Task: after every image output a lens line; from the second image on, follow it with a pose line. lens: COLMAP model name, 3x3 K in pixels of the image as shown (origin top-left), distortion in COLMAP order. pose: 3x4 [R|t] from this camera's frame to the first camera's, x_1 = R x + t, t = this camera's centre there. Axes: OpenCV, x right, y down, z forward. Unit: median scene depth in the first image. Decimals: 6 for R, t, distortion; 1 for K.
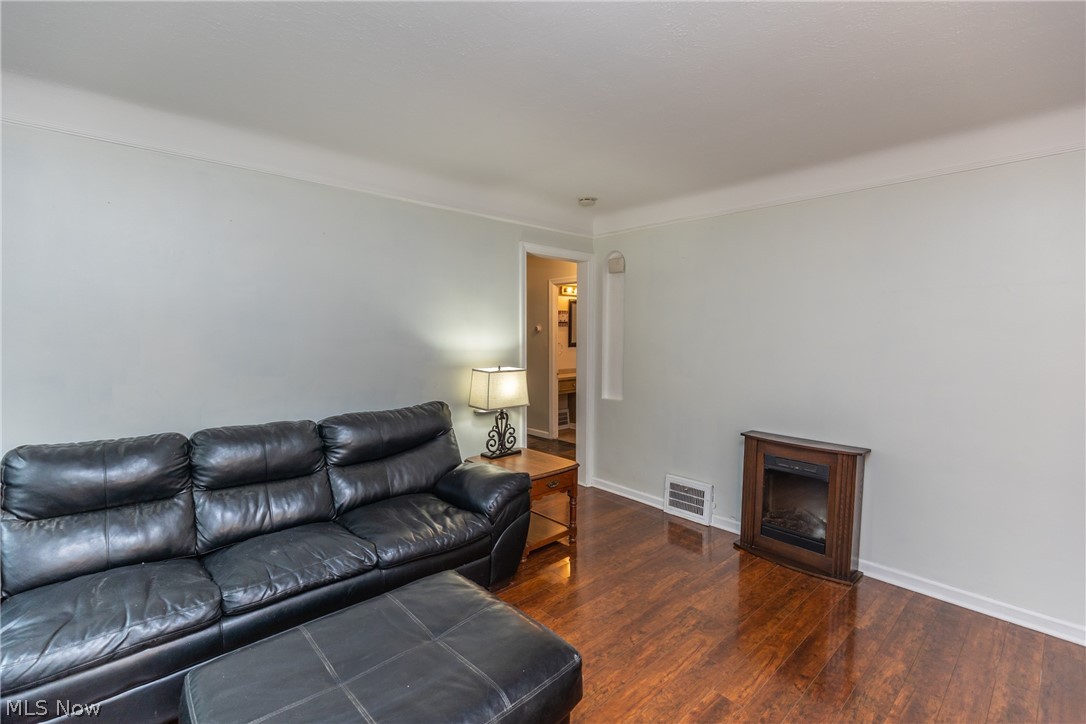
lens RADIAL K [[485.6, 0, 542.3], [0, 485.6, 369.0], [0, 0, 1]] dist [0.004225, -0.001523]
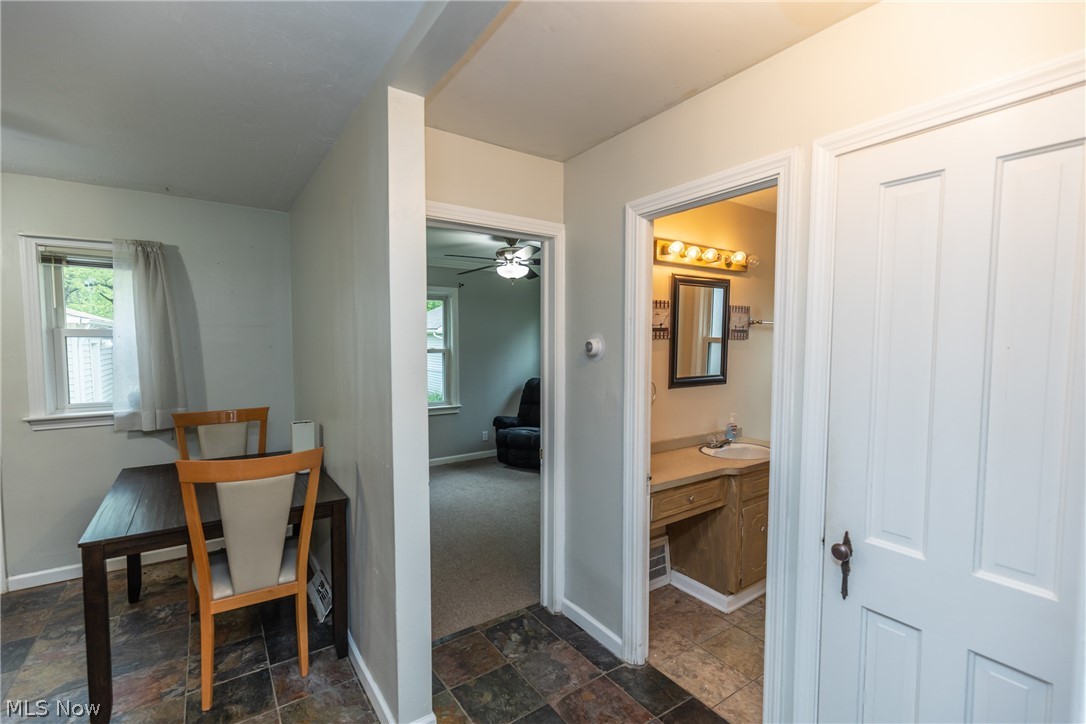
lens RADIAL K [[483.2, 0, 544.5], [0, 483.2, 366.4], [0, 0, 1]] dist [0.002721, 0.000160]
pose [[0.991491, 0.007851, -0.129938, 0.002698], [-0.010239, 0.999791, -0.017718, -0.114204], [0.129771, 0.018897, 0.991364, 1.178742]]
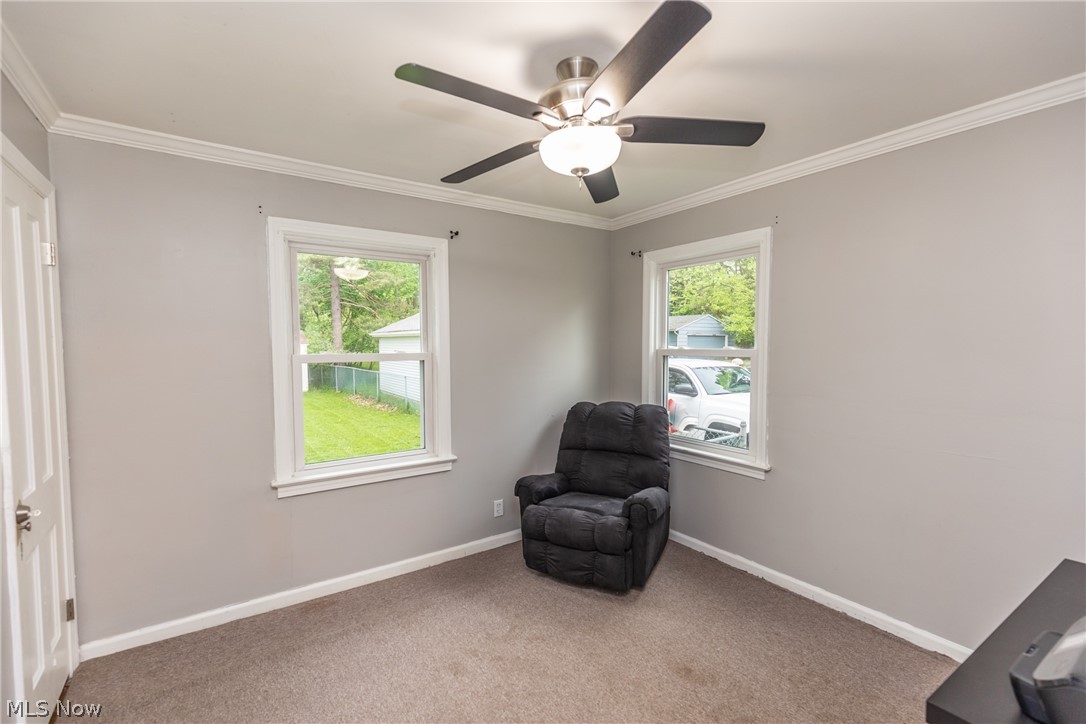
lens RADIAL K [[485.6, 0, 542.3], [0, 485.6, 369.0], [0, 0, 1]] dist [0.004225, -0.001523]
pose [[0.991066, 0.000255, -0.133373, -0.055170], [-0.003649, 0.999676, -0.025205, -0.123293], [0.133324, 0.025466, 0.990745, 1.374513]]
